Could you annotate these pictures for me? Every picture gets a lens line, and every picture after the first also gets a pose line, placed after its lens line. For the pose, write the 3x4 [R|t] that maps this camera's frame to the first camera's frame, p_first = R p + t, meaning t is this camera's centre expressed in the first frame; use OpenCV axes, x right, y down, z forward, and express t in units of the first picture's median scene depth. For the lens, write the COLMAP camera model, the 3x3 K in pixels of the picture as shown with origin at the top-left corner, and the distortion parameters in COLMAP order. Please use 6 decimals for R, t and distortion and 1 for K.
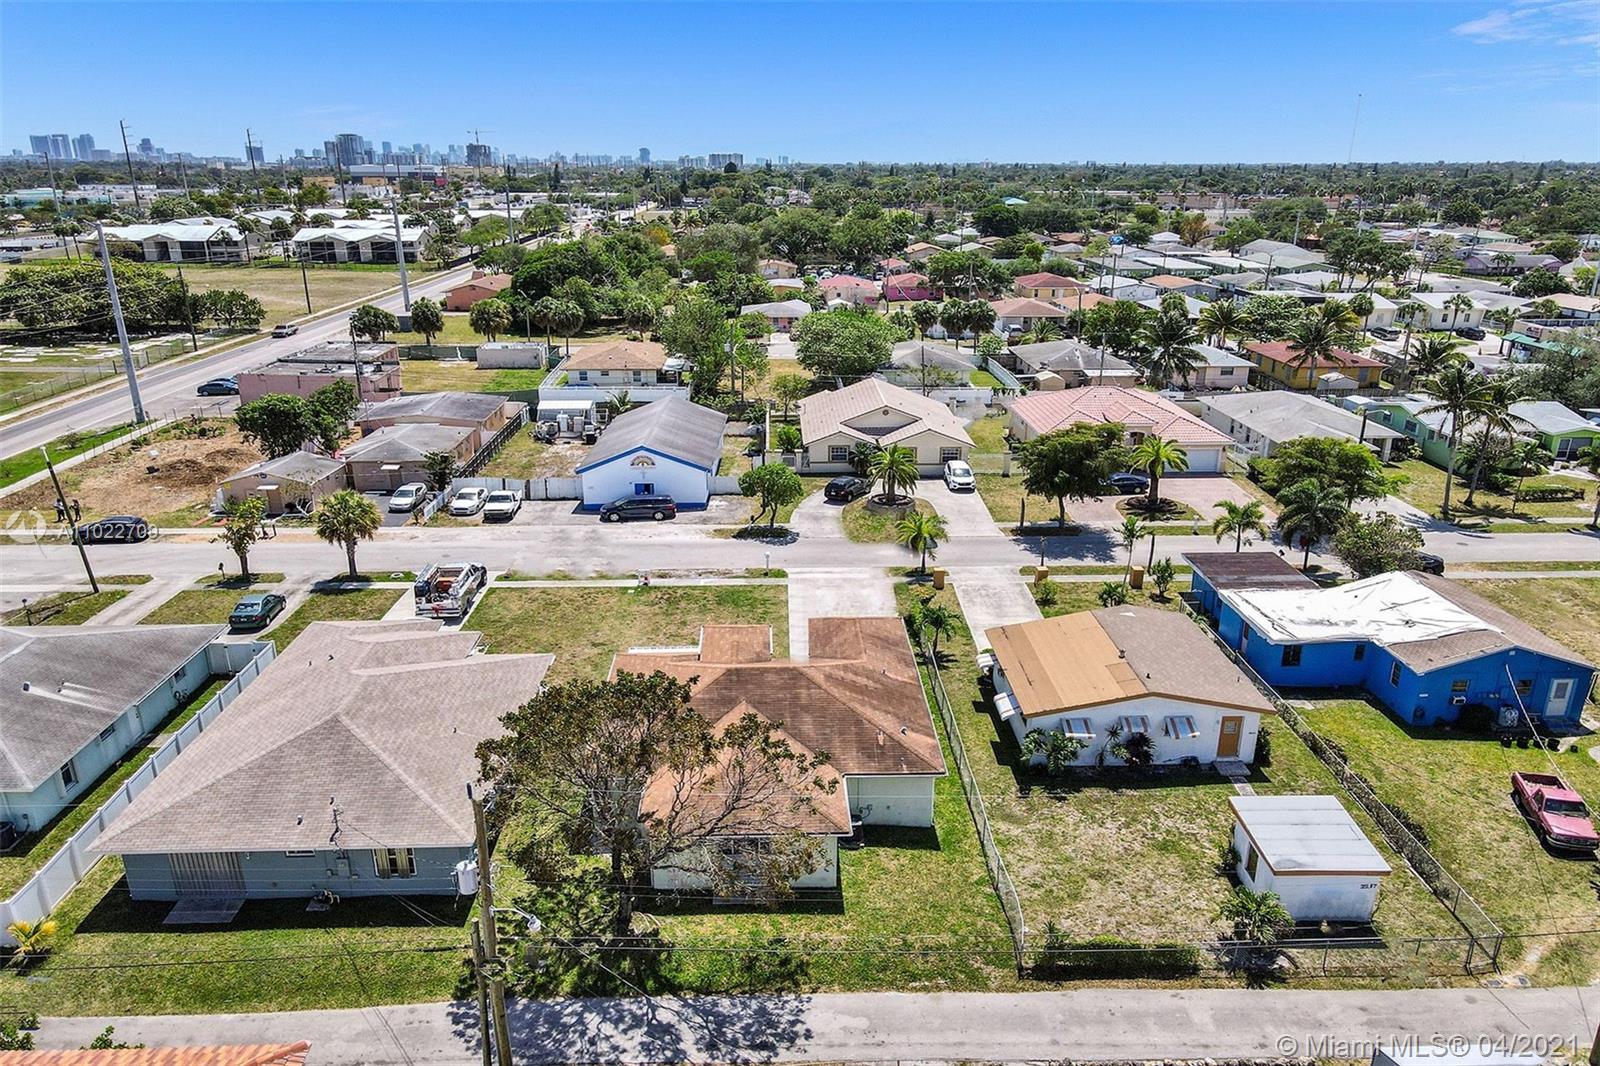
lens RADIAL K [[1205.2, 0, 800.0], [0, 1205.2, 533.0], [0, 0, 1]] dist [0.012963, 0.012212]
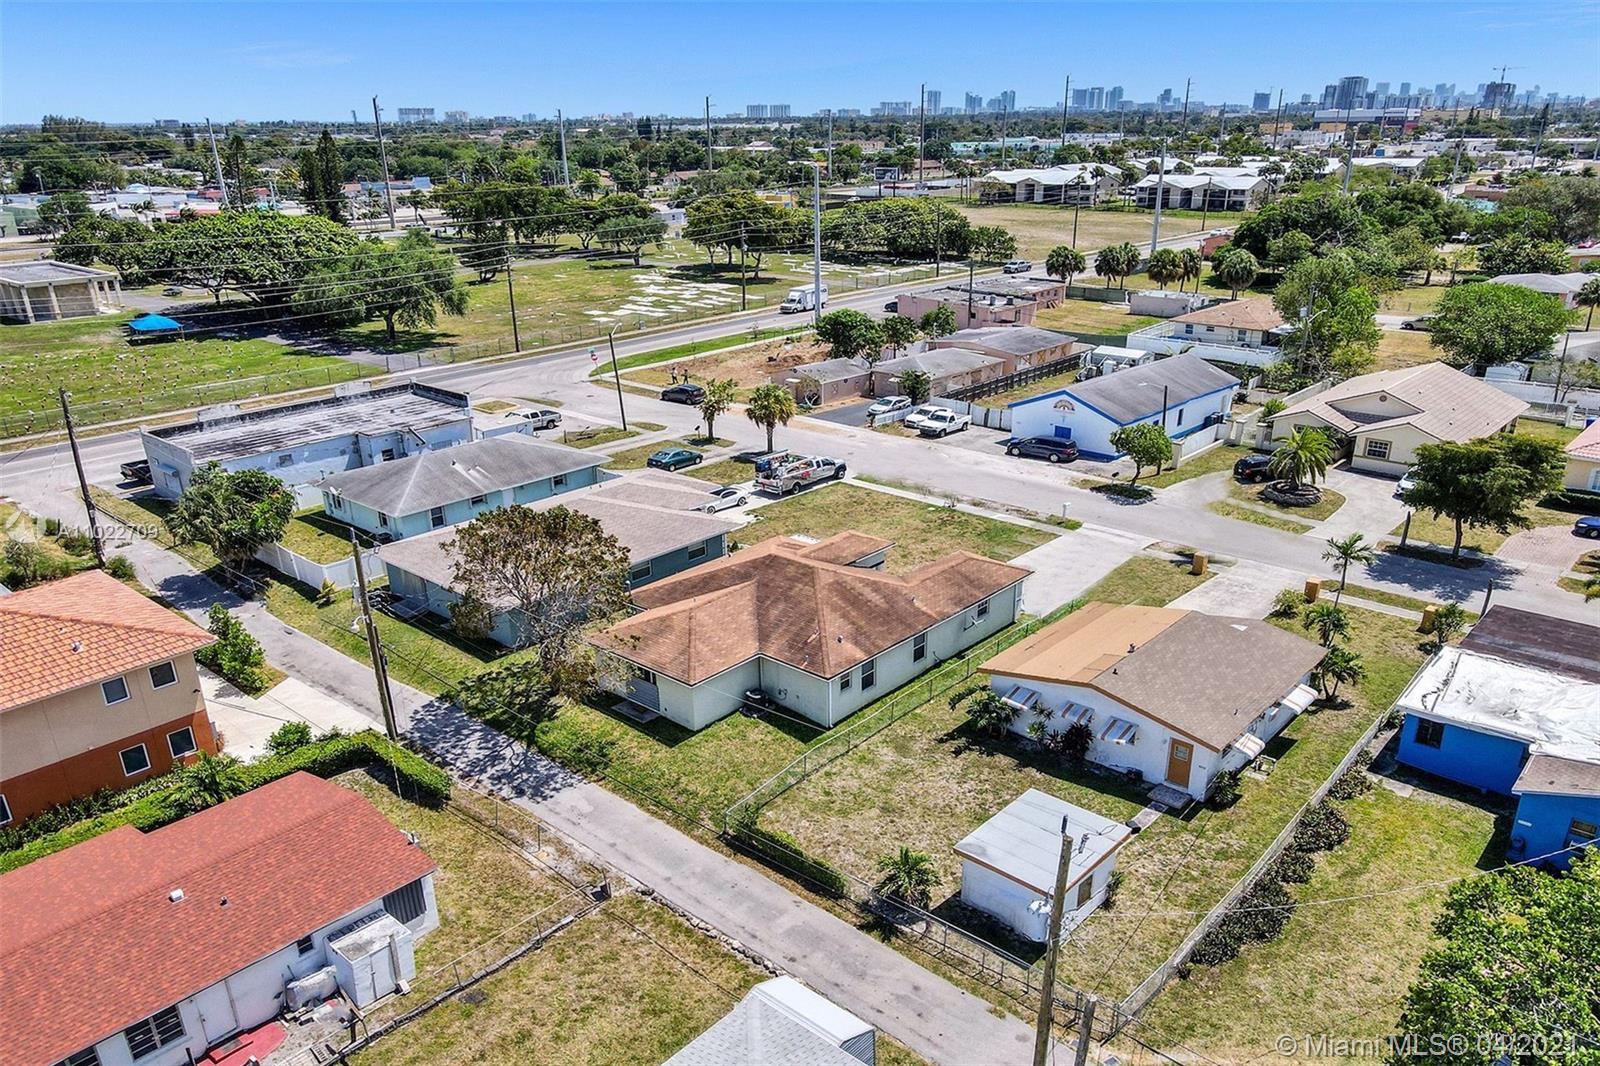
lens RADIAL K [[1205.2, 0, 800.0], [0, 1205.2, 533.0], [0, 0, 1]] dist [0.012963, 0.012212]
pose [[0.723869, 0.218954, -0.654273, 0.484940], [-0.192456, 0.974746, 0.113274, -0.031053], [0.662552, 0.043924, 0.747727, 0.094677]]
